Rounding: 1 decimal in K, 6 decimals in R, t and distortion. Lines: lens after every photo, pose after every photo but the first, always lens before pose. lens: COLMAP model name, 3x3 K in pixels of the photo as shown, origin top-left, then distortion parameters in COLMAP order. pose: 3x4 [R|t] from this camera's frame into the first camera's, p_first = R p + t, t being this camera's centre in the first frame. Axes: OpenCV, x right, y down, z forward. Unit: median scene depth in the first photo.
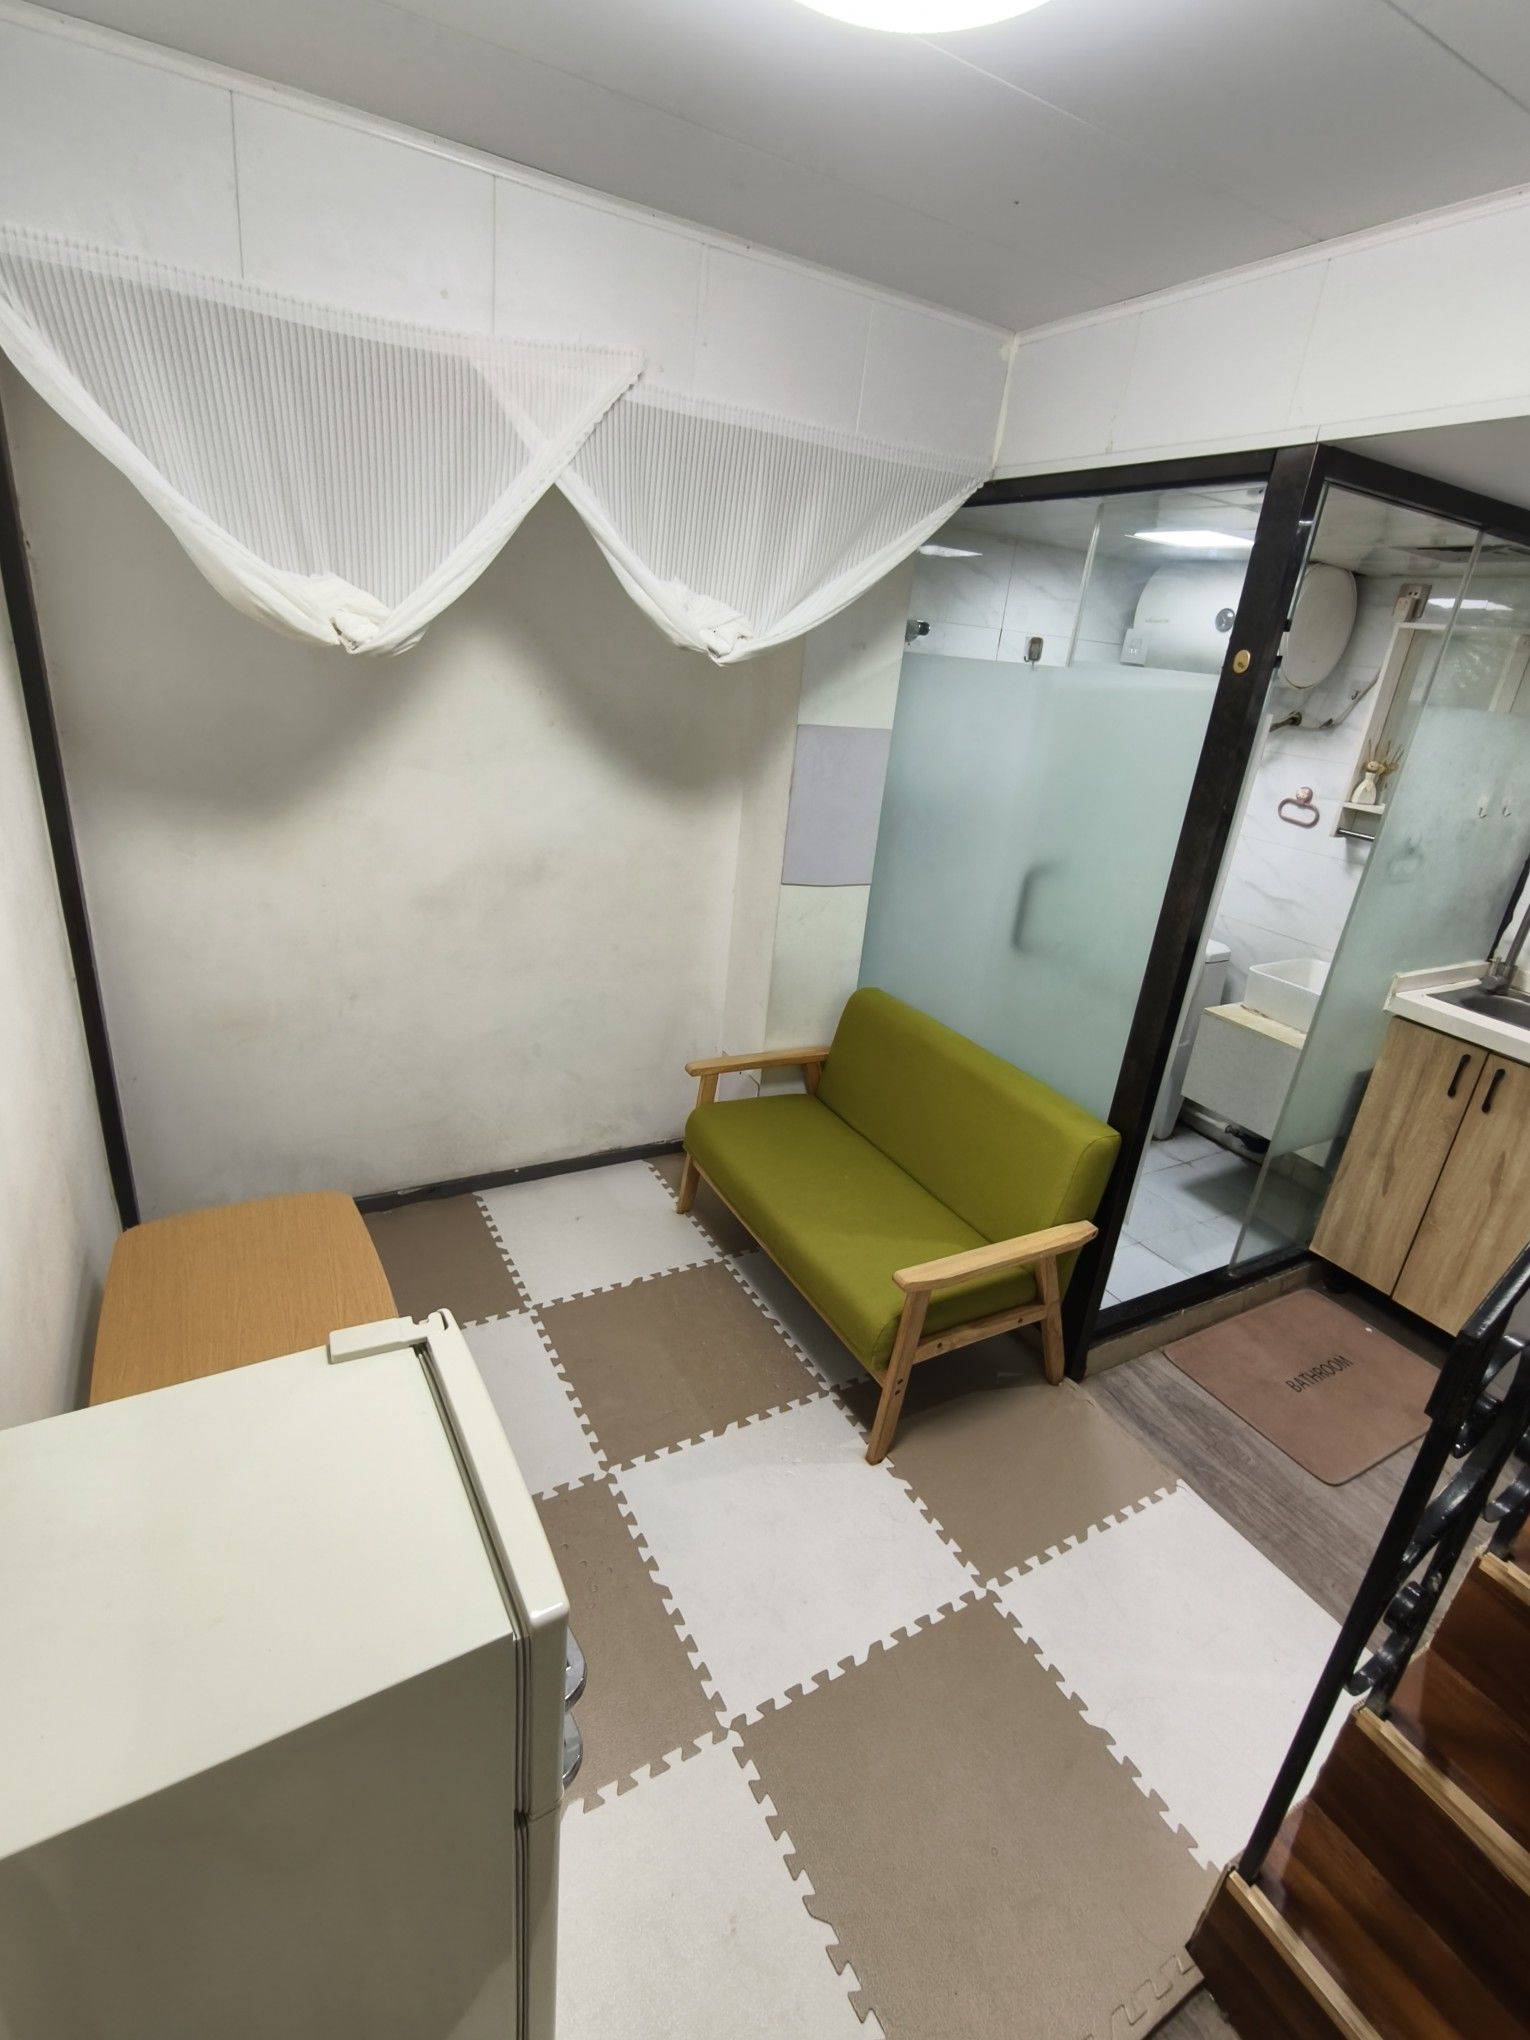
lens RADIAL K [[945.1, 0, 770.4], [0, 945.1, 1011.7], [0, 0, 1]] dist [-0.004869, -0.000354]
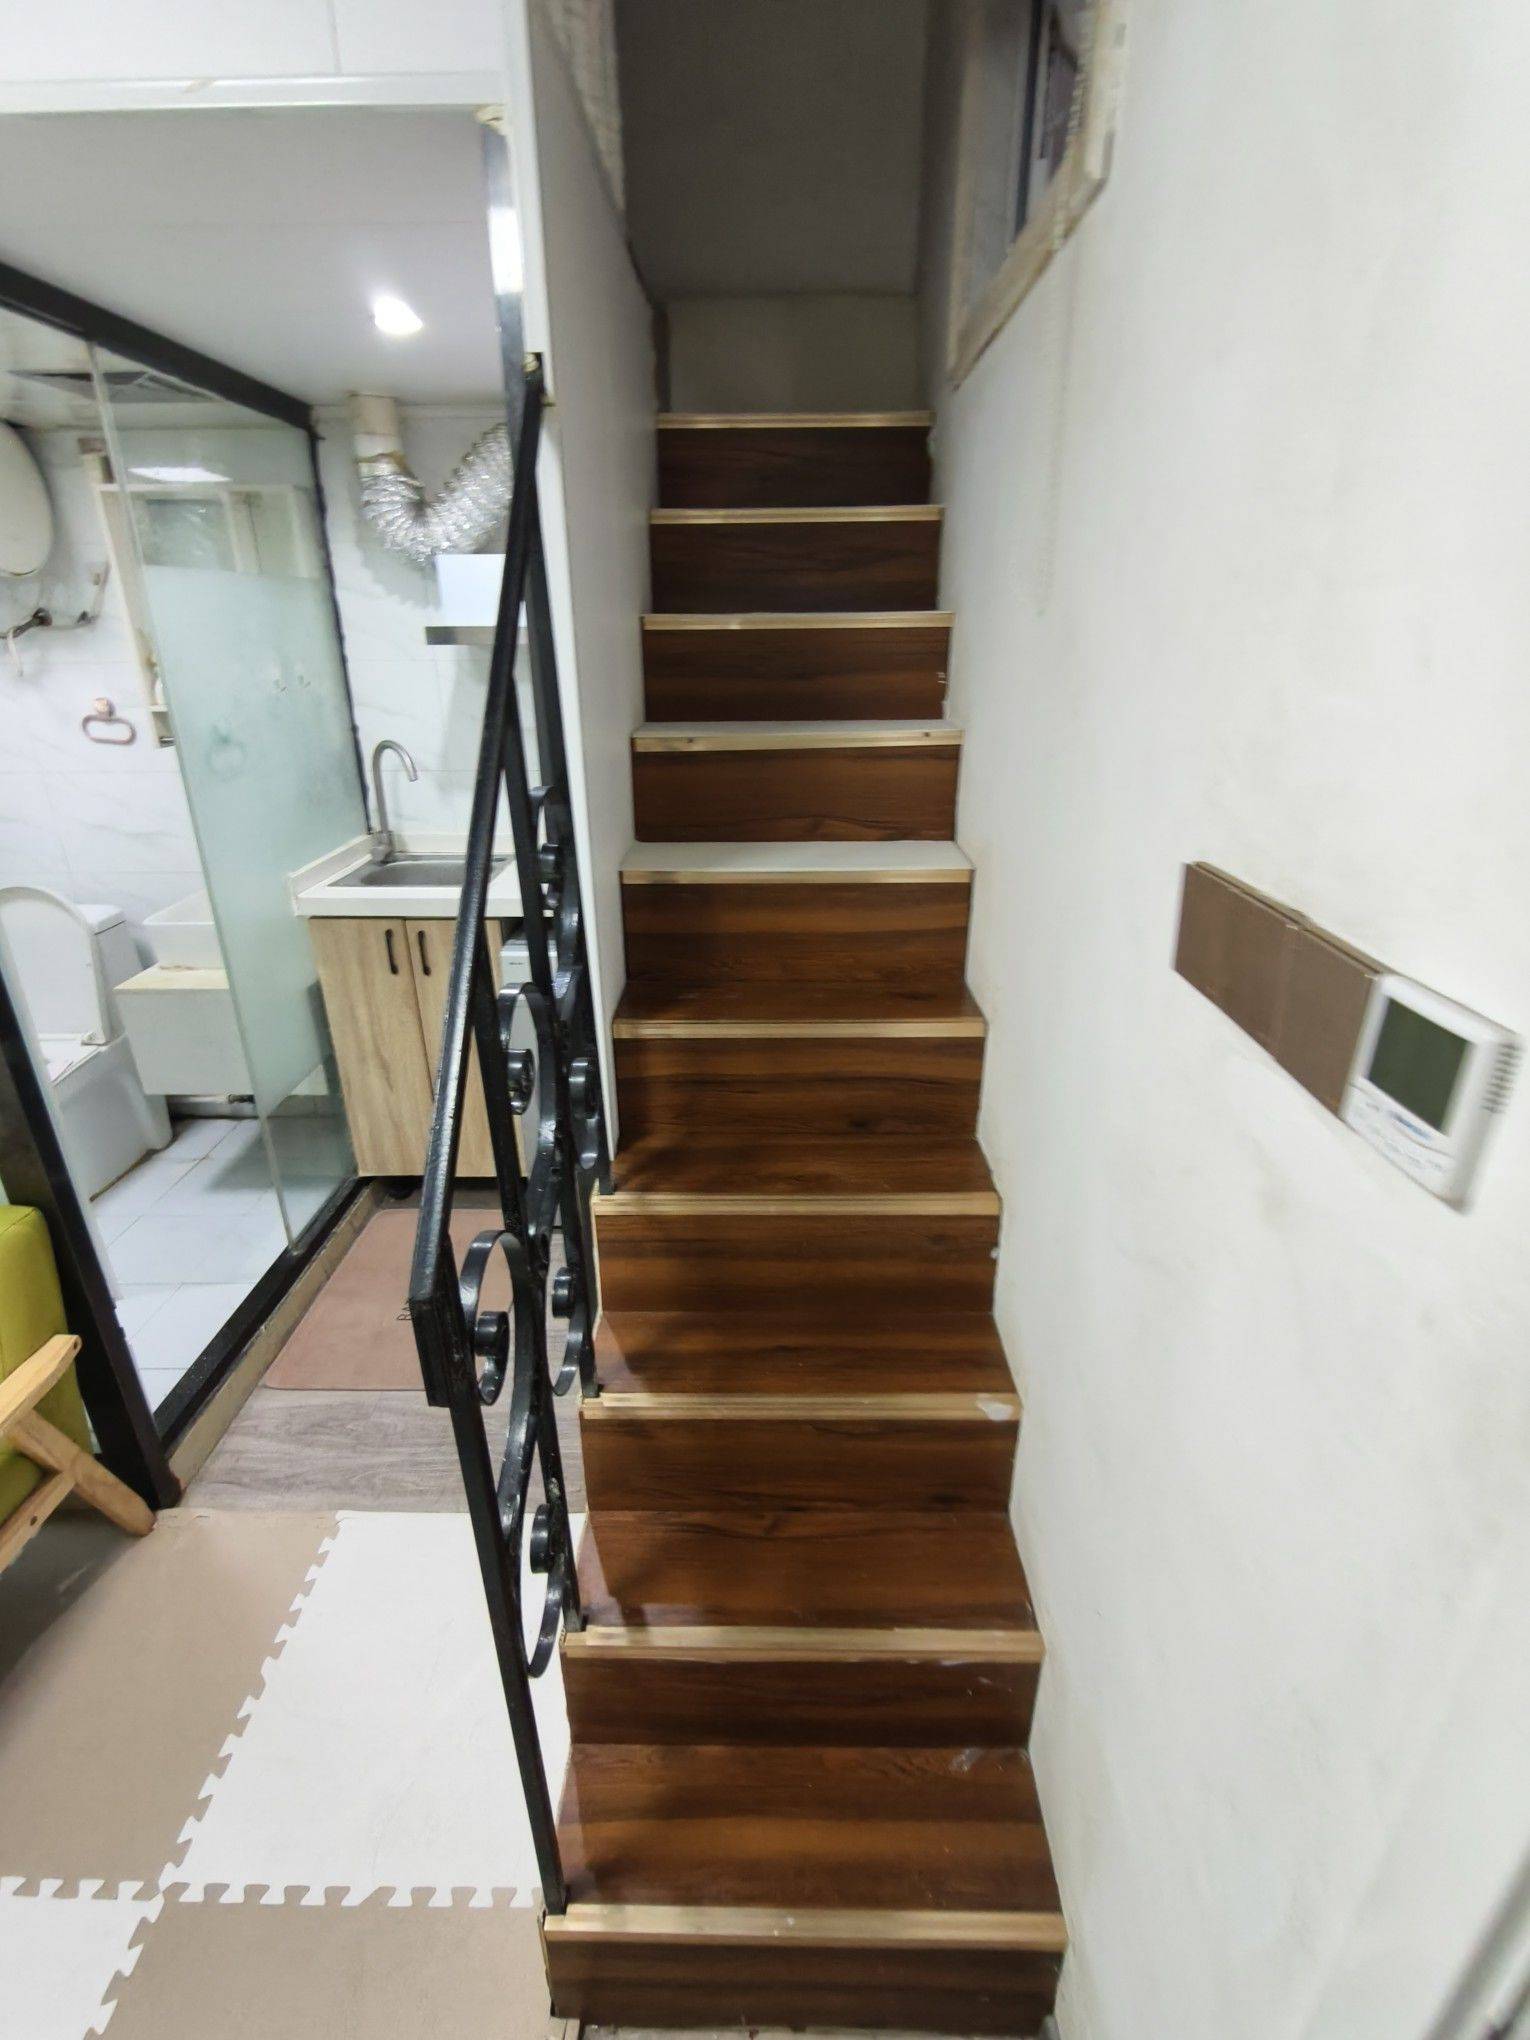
lens RADIAL K [[941.4, 0, 774.7], [0, 941.4, 1012.4], [0, 0, 1]] dist [0.000724, -0.006167]
pose [[0.493221, -0.420289, 0.761636, 0.146719], [0.363669, 0.894981, 0.258367, 0.015715], [-0.790239, 0.149551, 0.594270, 0.102880]]
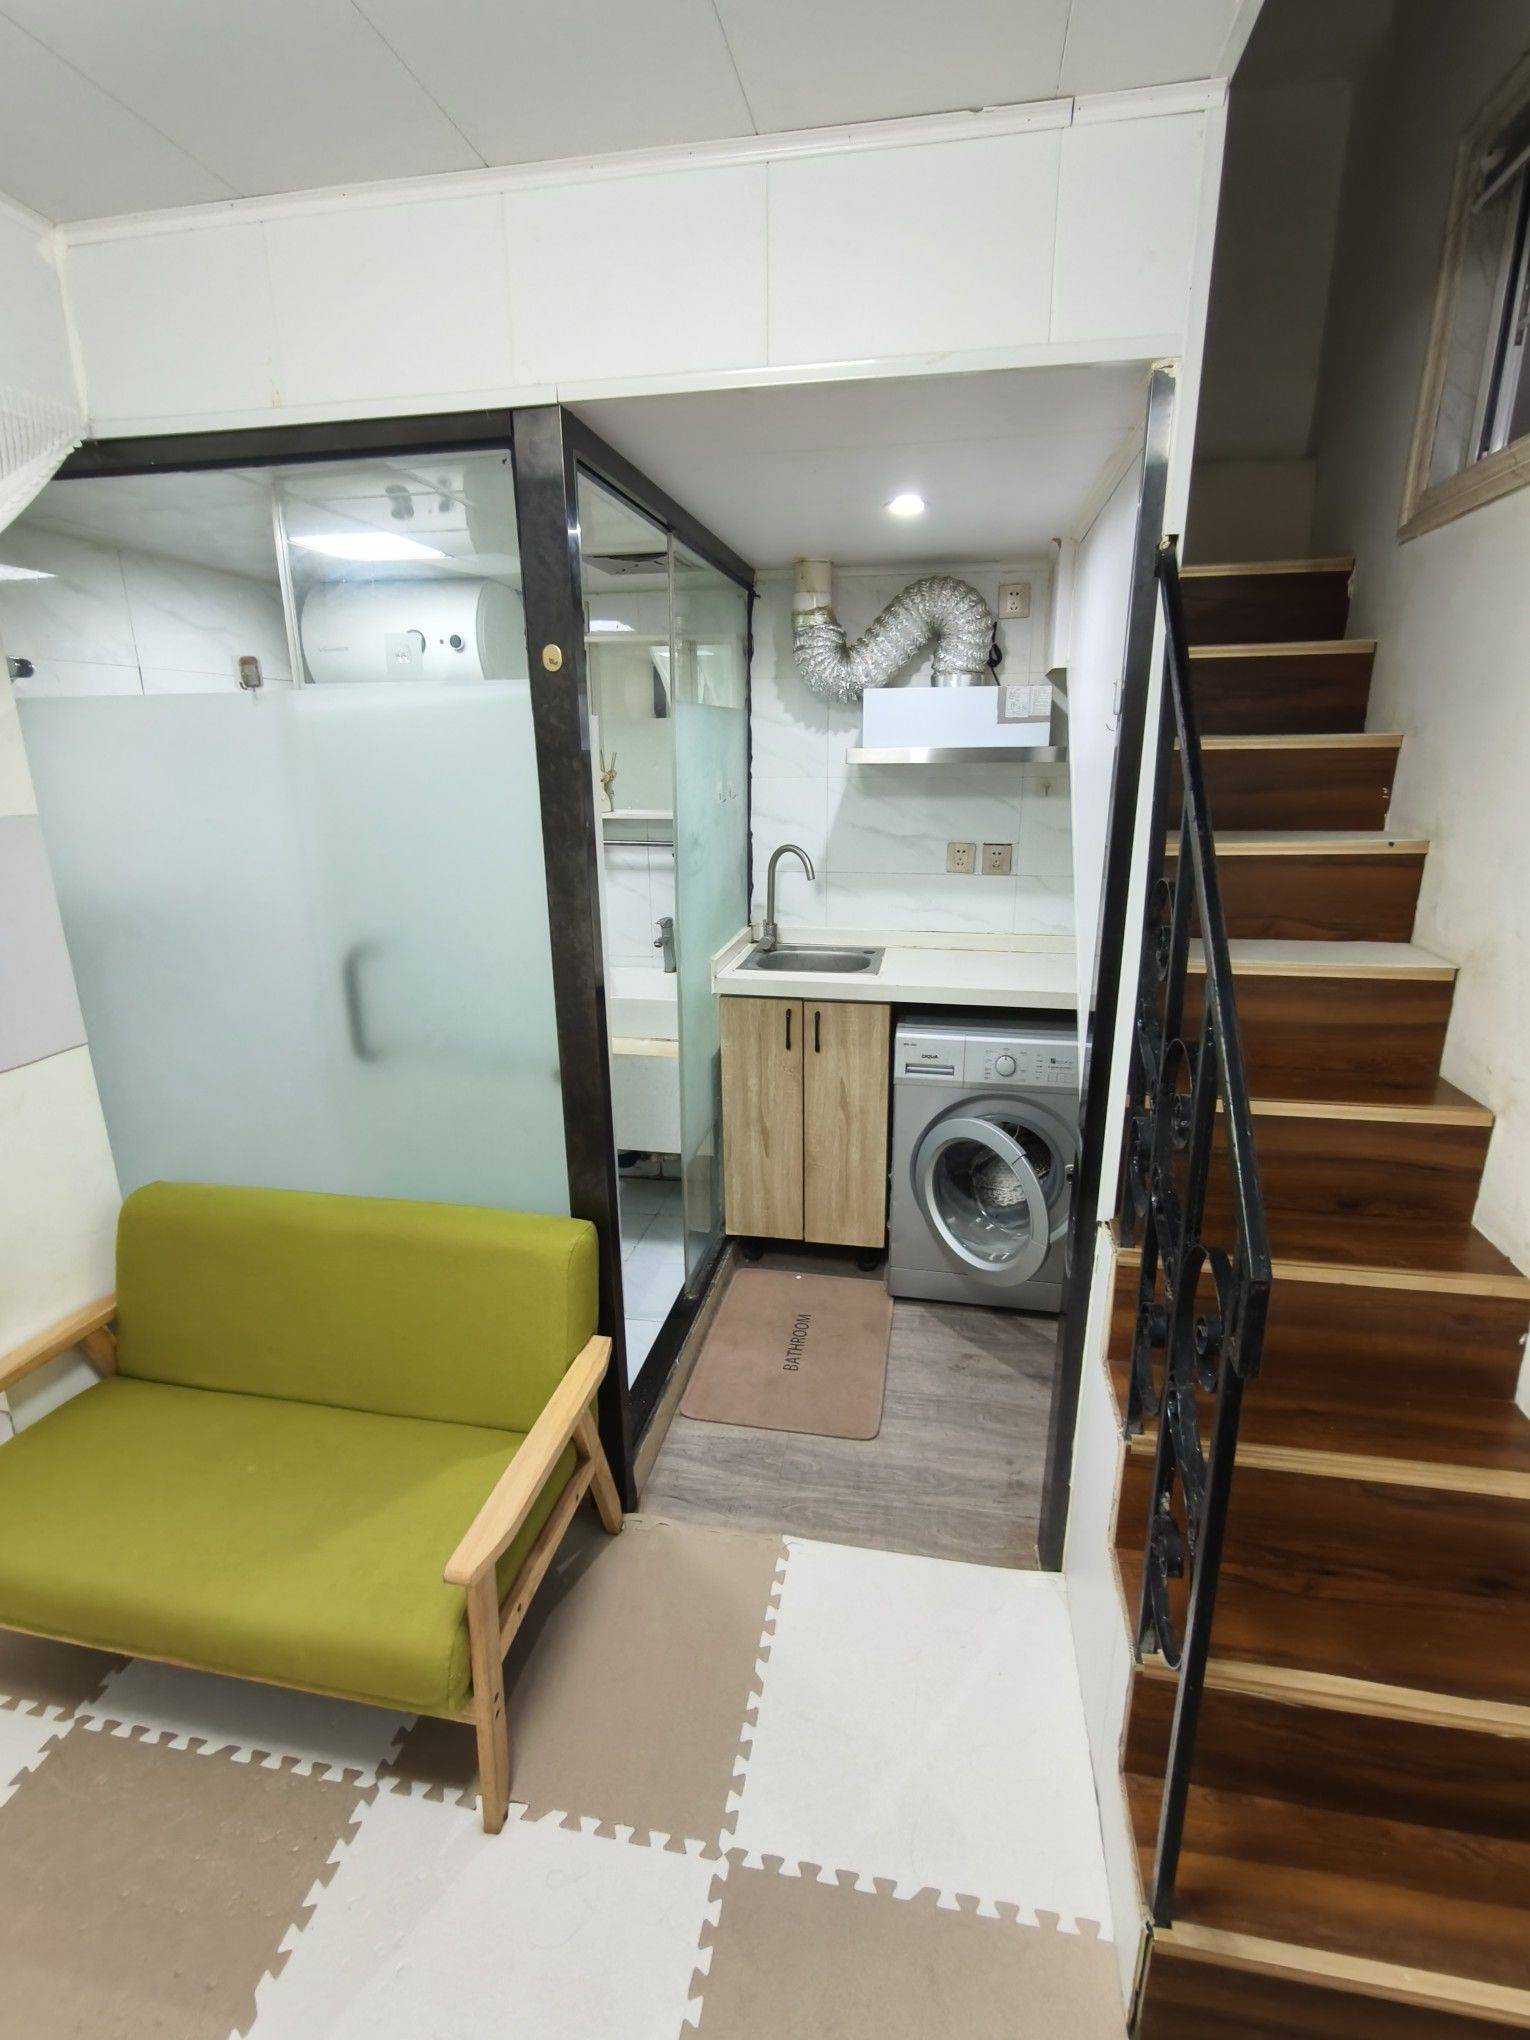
lens RADIAL K [[945.1, 0, 770.4], [0, 945.1, 1011.7], [0, 0, 1]] dist [-0.004869, -0.000354]
pose [[0.639778, -0.305377, 0.705287, -0.054662], [0.344943, 0.934147, 0.091566, -0.058176], [-0.686804, 0.184701, 0.702984, 0.229137]]
